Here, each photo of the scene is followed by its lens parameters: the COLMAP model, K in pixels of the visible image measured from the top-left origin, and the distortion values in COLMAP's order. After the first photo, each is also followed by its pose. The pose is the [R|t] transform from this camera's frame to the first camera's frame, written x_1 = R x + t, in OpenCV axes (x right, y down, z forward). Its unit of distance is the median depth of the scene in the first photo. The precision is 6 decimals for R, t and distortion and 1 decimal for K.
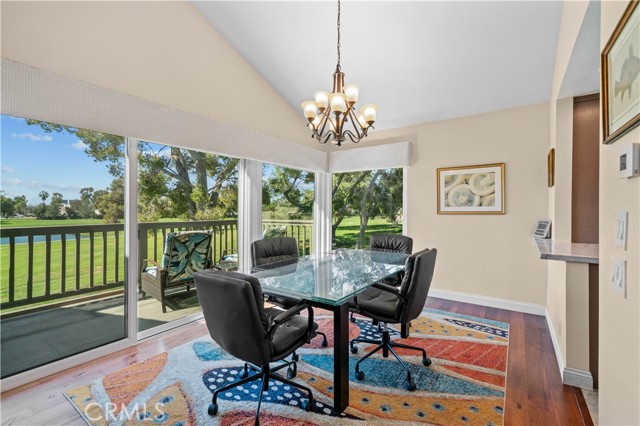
lens RADIAL K [[281.8, 0, 322.9], [0, 281.8, 212.7], [0, 0, 1]] dist [0.002082, 0.000107]
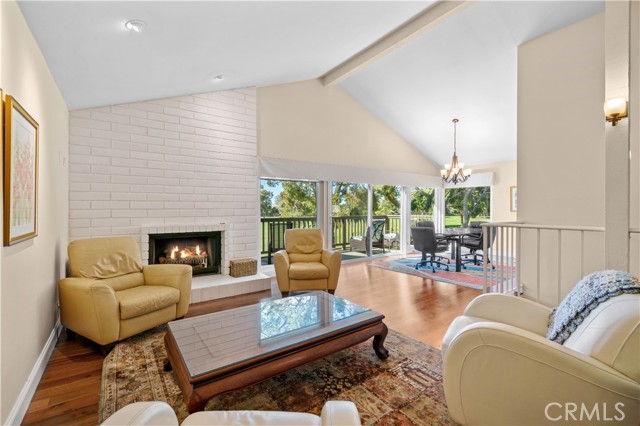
lens RADIAL K [[281.8, 0, 319.3], [0, 281.8, 209.8], [0, 0, 1]] dist [0.002082, 0.000107]
pose [[0.945422, -0.003890, -0.325824, -0.177560], [0.001208, 0.999964, -0.008435, 0.006956], [0.325845, 0.007582, 0.945393, -1.166234]]
